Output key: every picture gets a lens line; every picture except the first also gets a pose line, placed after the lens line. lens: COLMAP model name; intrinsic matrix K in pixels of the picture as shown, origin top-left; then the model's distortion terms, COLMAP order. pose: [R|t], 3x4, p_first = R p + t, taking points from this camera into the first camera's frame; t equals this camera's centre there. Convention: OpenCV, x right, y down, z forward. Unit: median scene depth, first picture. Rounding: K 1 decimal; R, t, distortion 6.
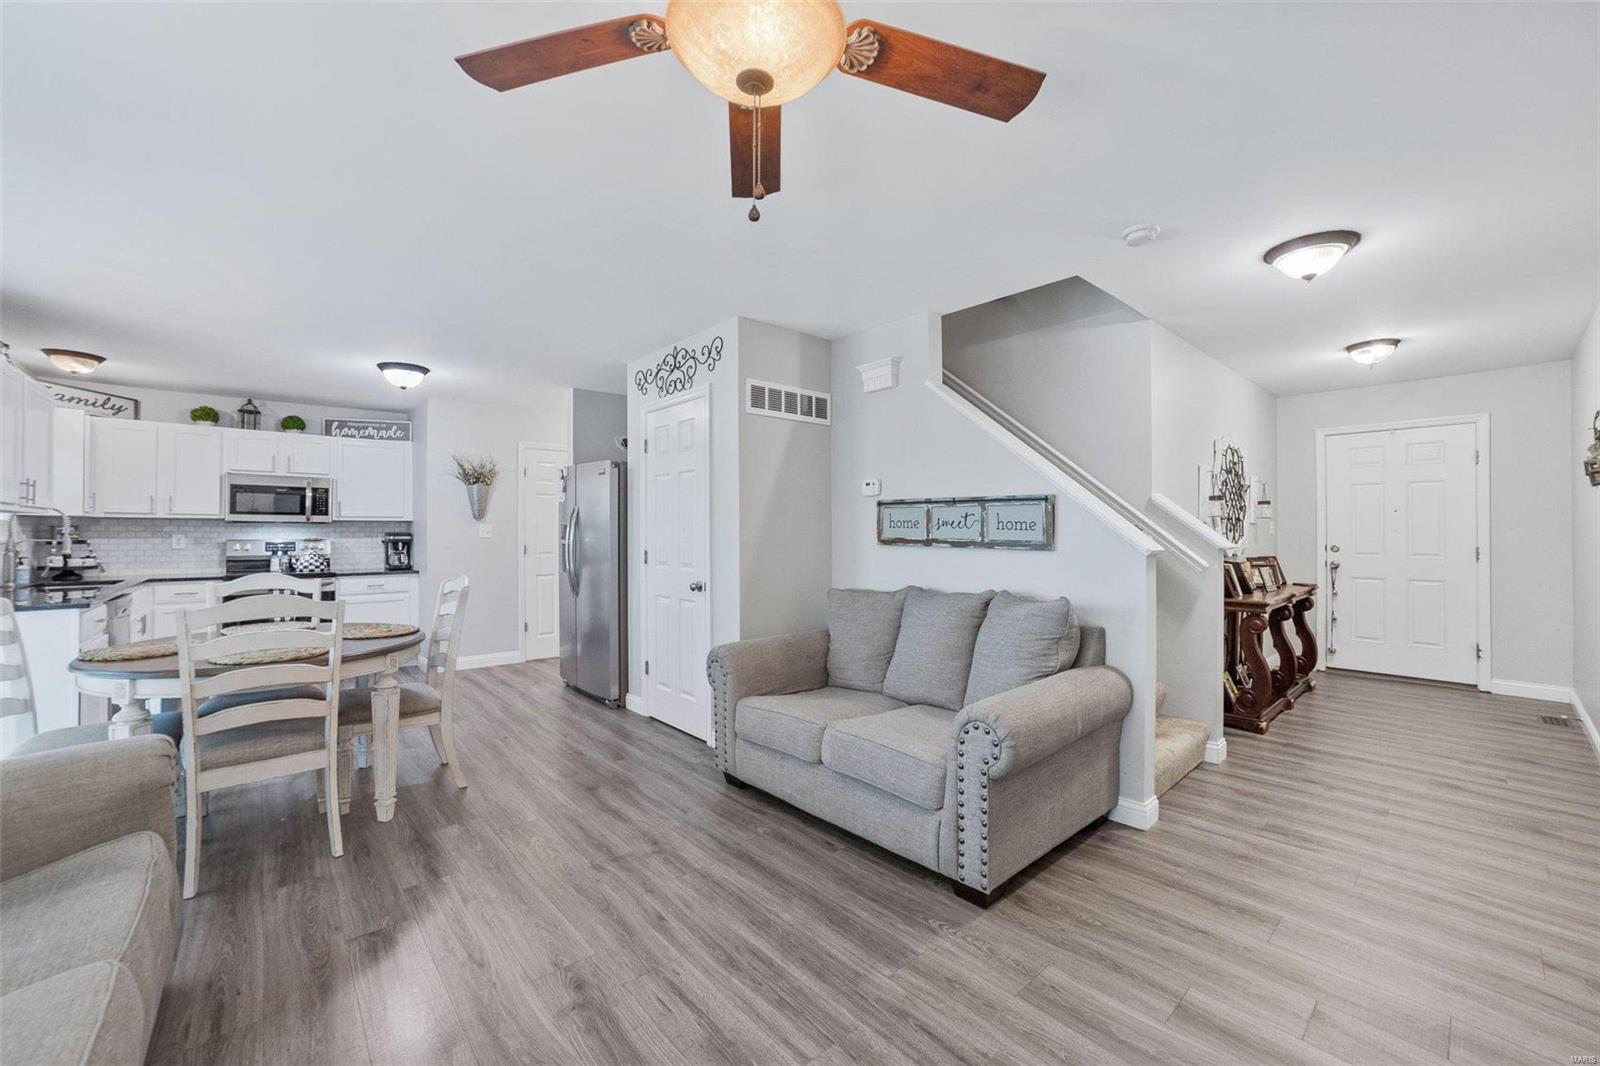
lens RADIAL K [[640.7, 0, 800.0], [0, 640.7, 533.0], [0, 0, 1]] dist [-0.092078, 0.042078]
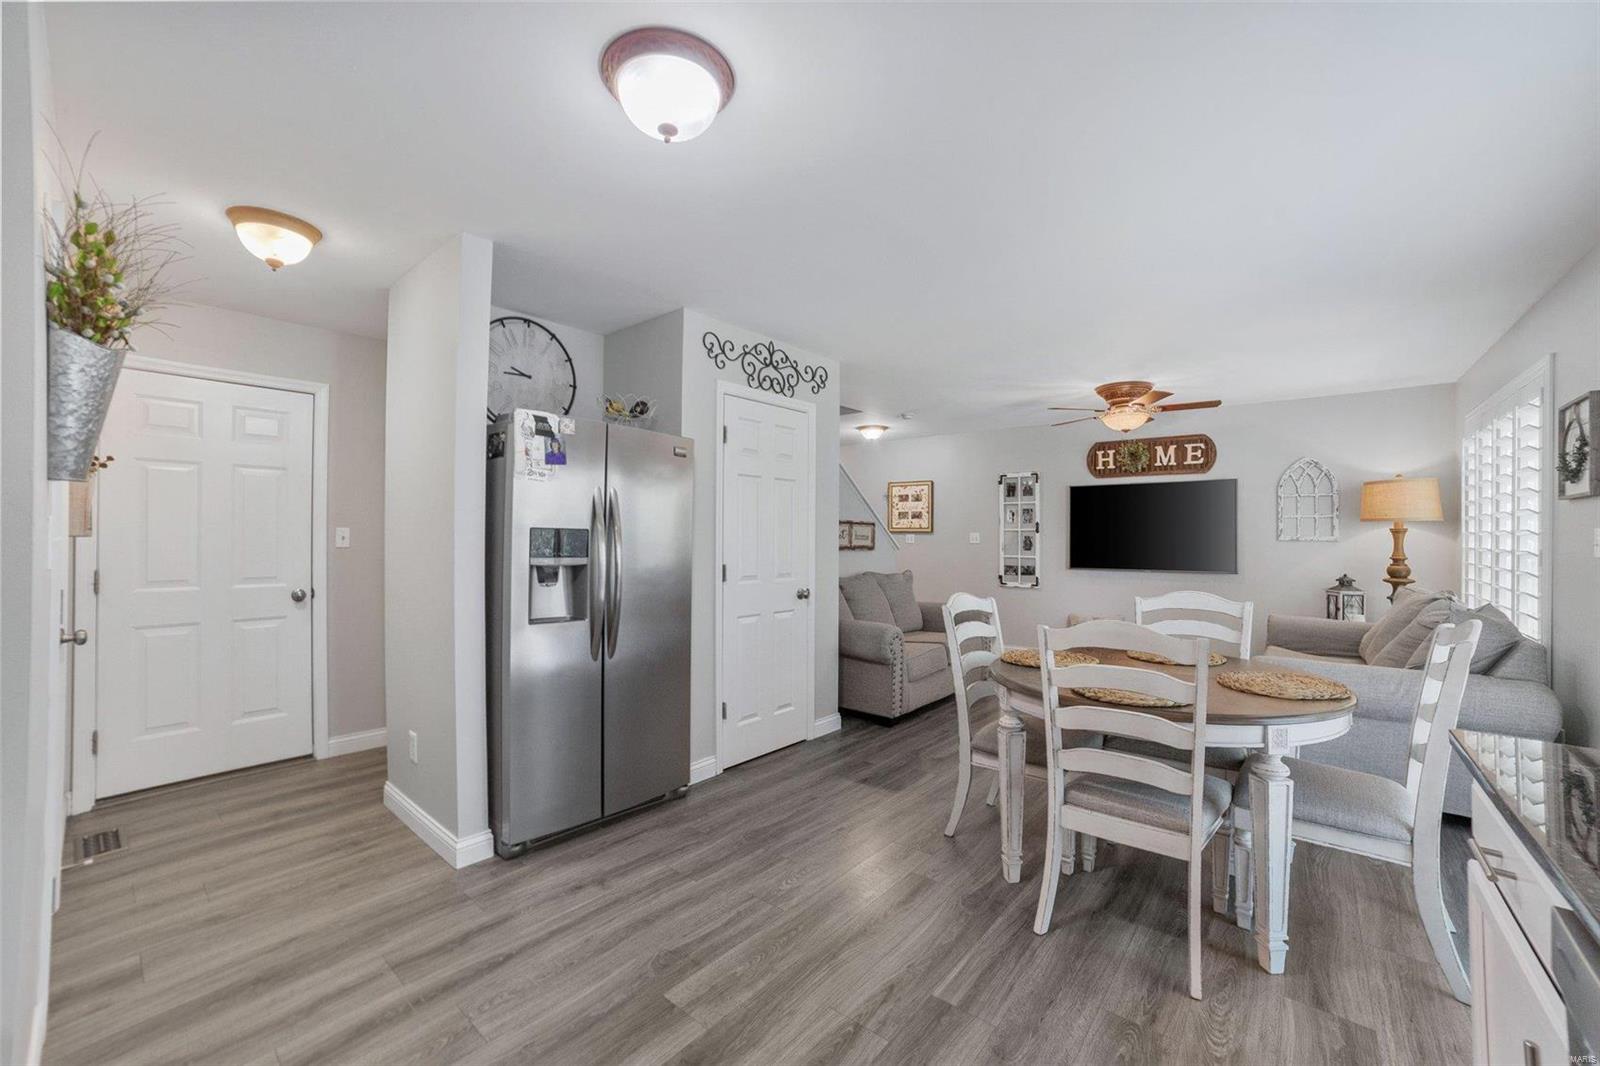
lens RADIAL K [[640.7, 0, 800.0], [0, 640.7, 533.0], [0, 0, 1]] dist [-0.092078, 0.042078]
pose [[-0.150479, 0.008720, 0.988575, -1.388303], [-0.001203, 0.999959, -0.009004, -0.006785], [-0.988612, -0.002544, -0.150462, 1.358227]]
